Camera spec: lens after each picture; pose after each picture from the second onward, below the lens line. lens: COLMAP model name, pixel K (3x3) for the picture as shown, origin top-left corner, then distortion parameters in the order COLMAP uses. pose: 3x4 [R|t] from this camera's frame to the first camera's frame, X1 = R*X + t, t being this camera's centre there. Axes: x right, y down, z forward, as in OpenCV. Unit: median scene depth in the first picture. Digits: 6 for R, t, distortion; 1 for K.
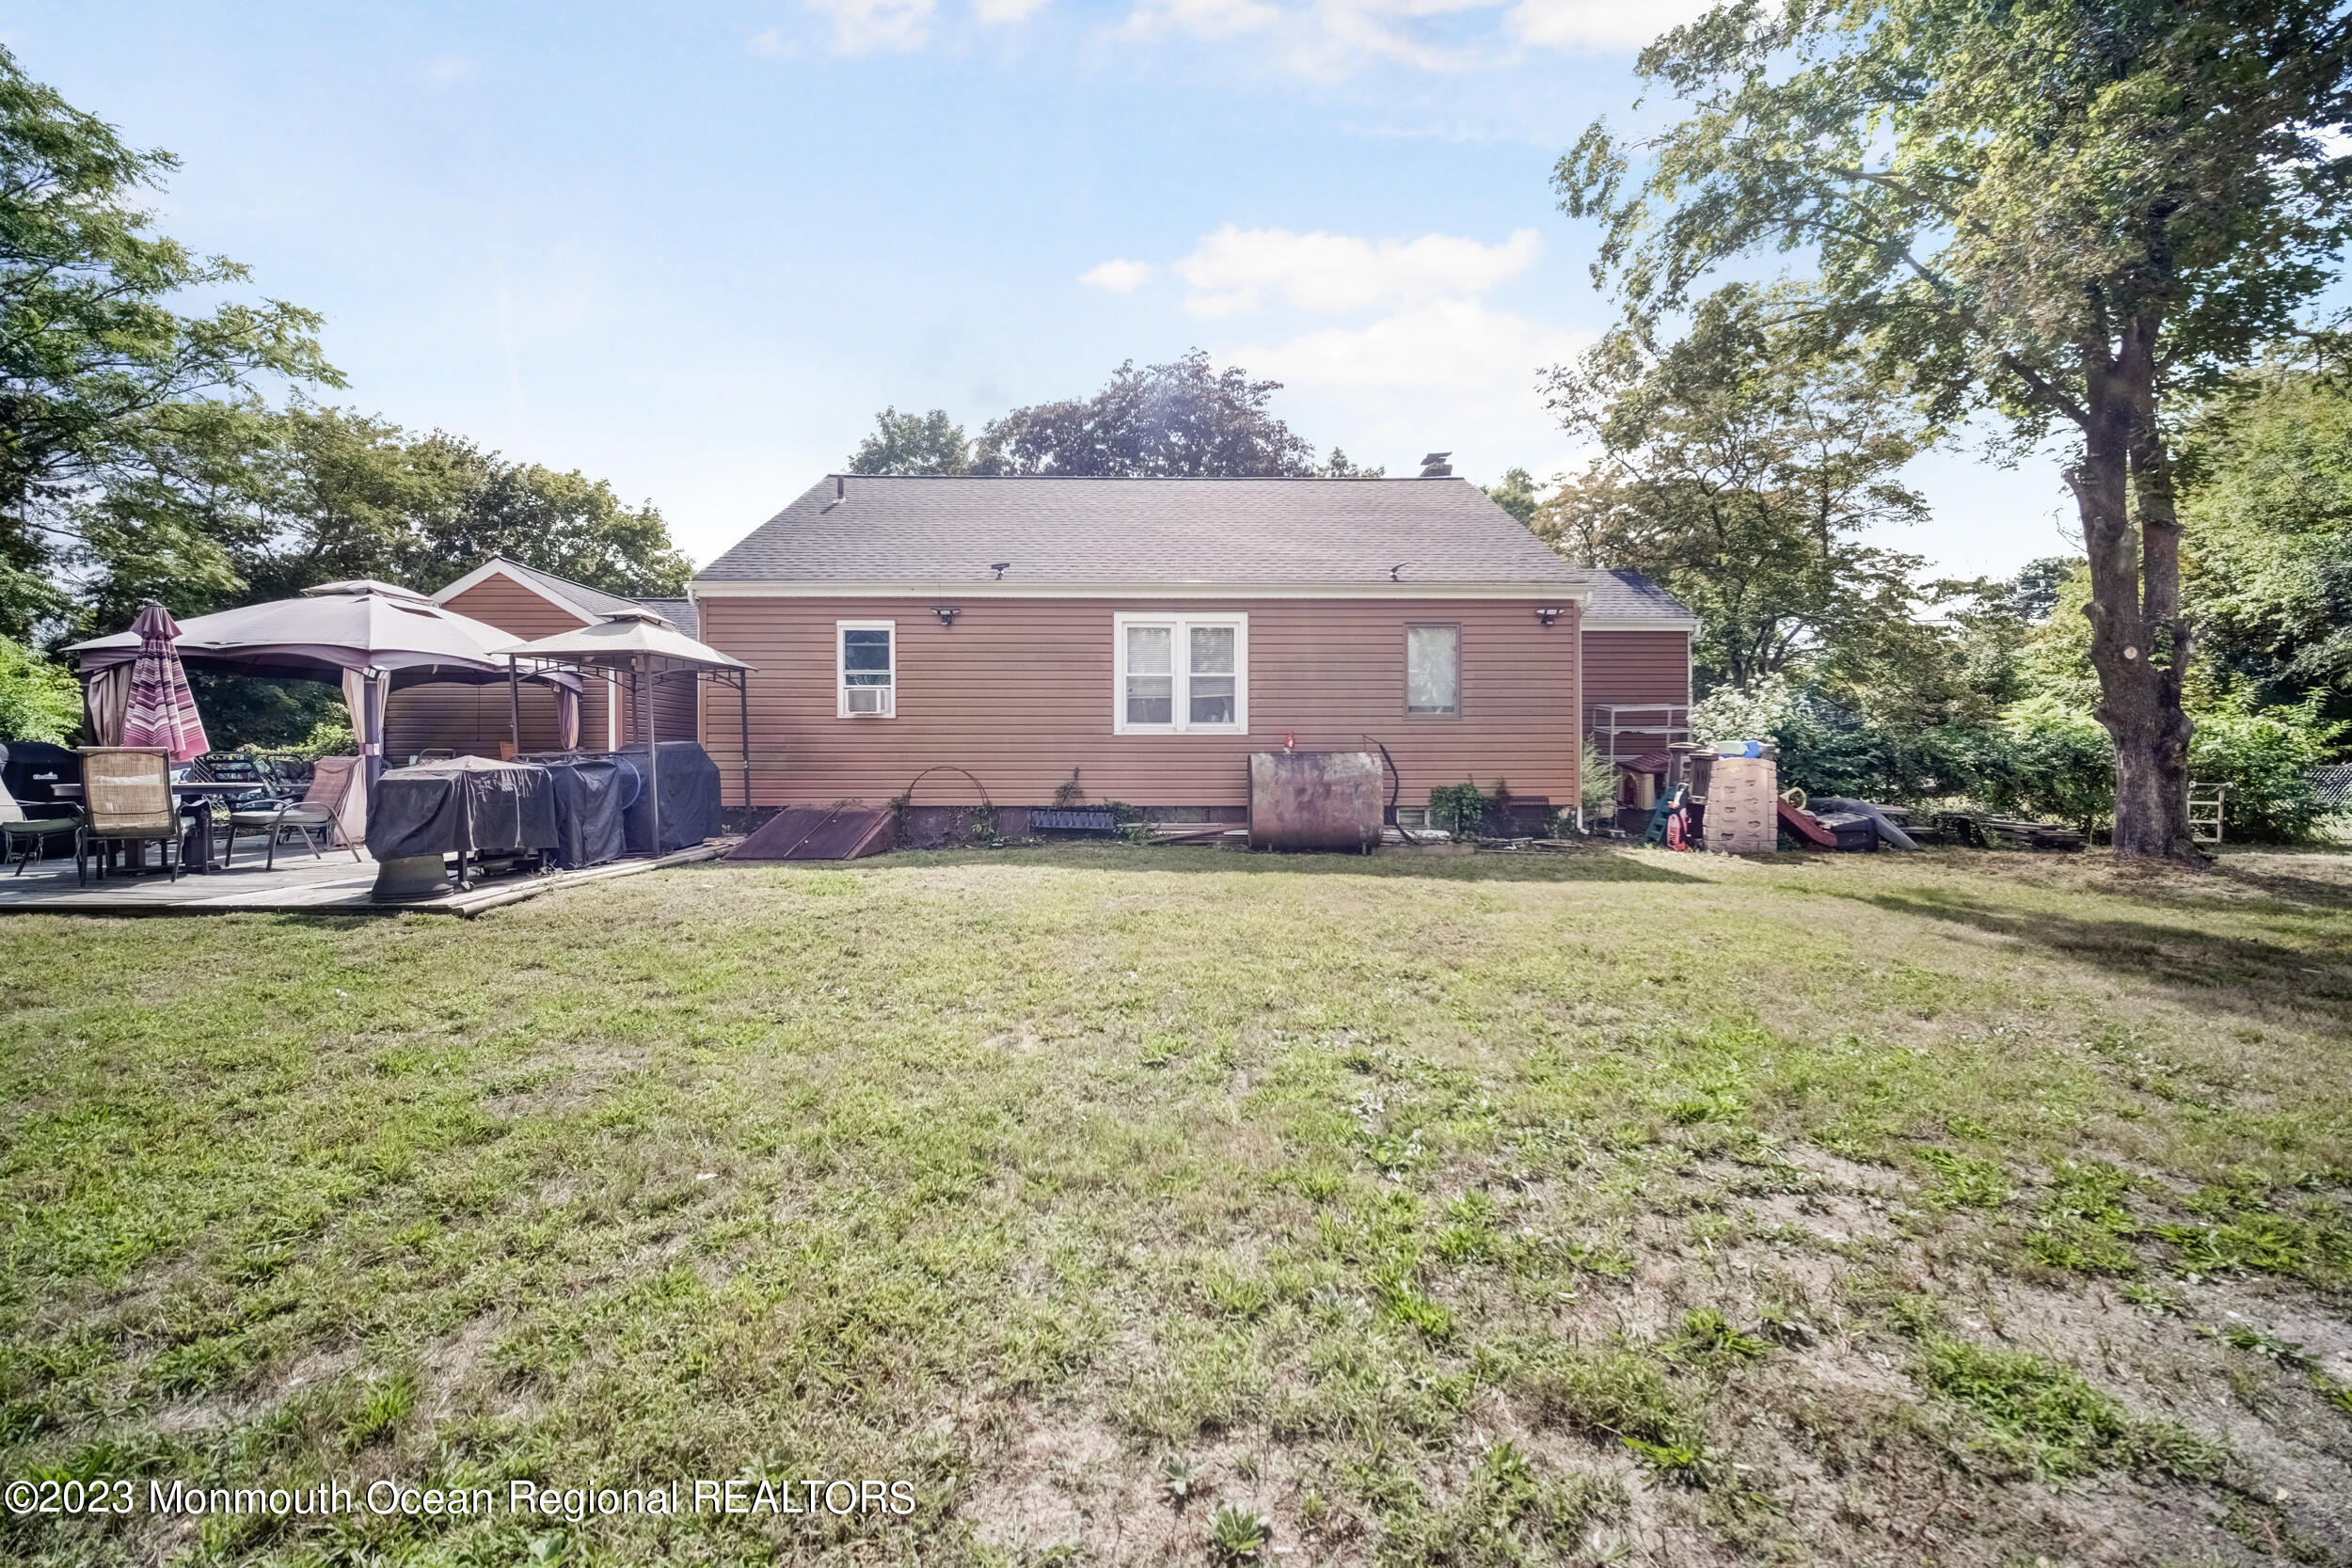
lens RADIAL K [[2244.4, 0, 1175.8], [0, 2244.4, 783.0], [0, 0, 1]] dist [-0.010096, 0.000000]
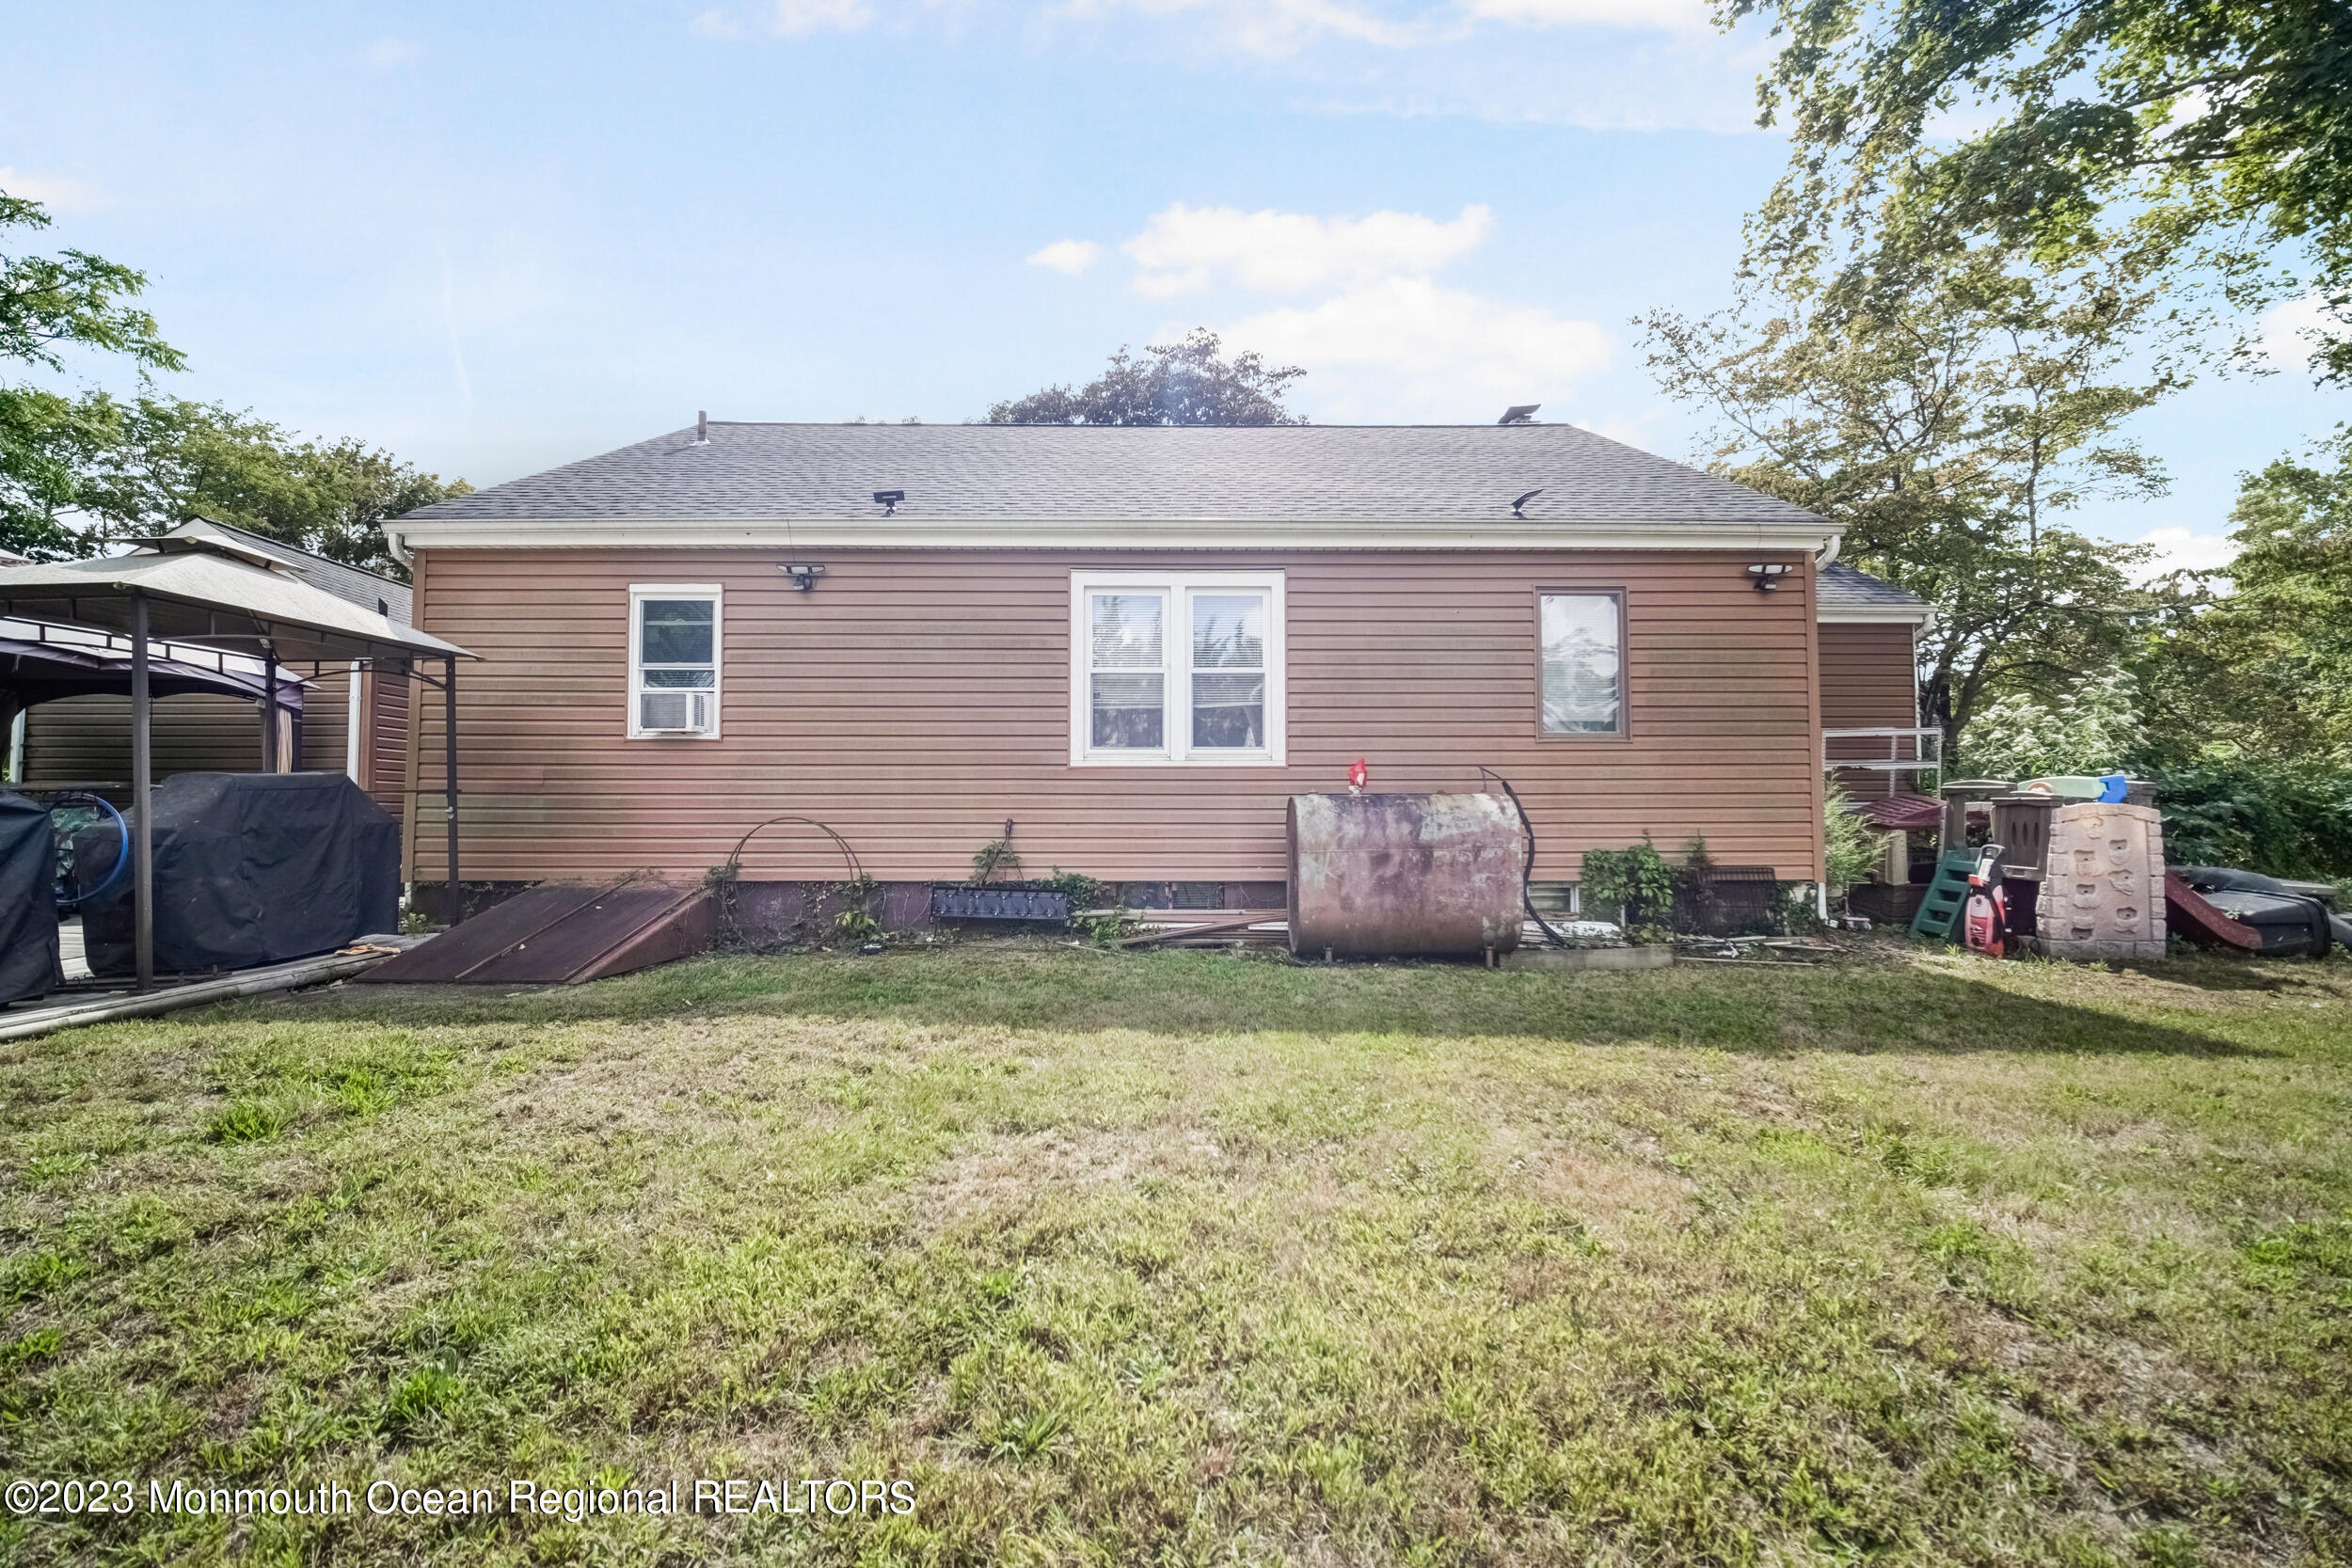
lens RADIAL K [[2244.4, 0, 1175.3], [0, 2244.4, 783.5], [0, 0, 1]] dist [-0.010096, 0.000000]
pose [[0.999999, 0.000631, -0.001162, 0.002348], [-0.000659, 0.999701, -0.024453, -0.001566], [0.001146, 0.024454, 0.999700, 0.380235]]
